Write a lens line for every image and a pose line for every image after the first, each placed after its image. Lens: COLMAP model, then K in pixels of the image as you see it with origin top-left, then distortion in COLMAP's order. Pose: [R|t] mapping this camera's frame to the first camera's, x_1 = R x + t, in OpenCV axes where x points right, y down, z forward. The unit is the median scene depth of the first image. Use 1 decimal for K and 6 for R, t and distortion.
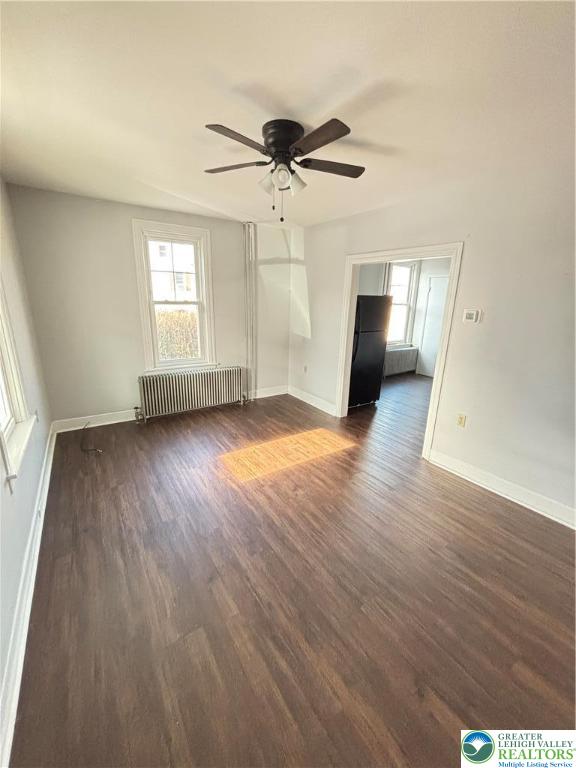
lens RADIAL K [[310.5, 0, 288.4], [0, 310.5, 383.7], [0, 0, 1]] dist [0.003939, -0.000329]
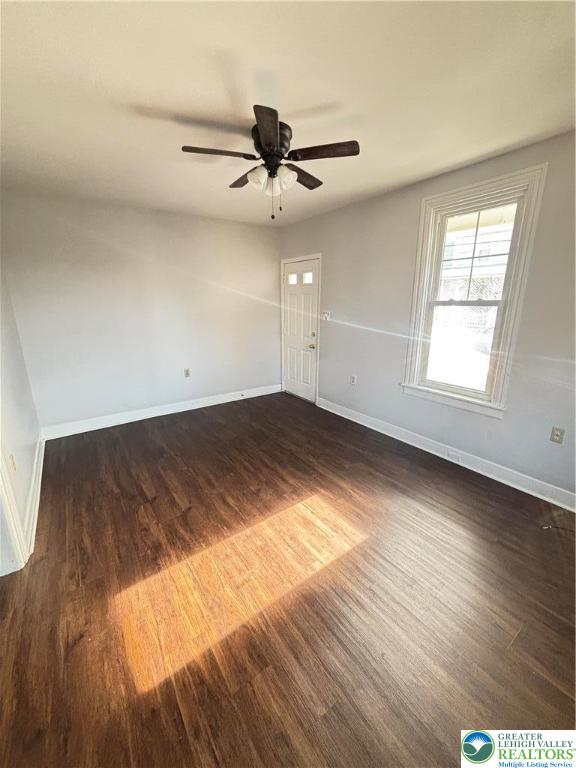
lens RADIAL K [[310.5, 0, 290.6], [0, 310.5, 379.7], [0, 0, 1]] dist [0.003939, -0.000329]
pose [[-0.999116, -0.012639, -0.040084, -0.032990], [-0.030732, 0.870270, 0.491616, -0.425117], [0.028670, 0.492414, -0.869889, 1.615894]]
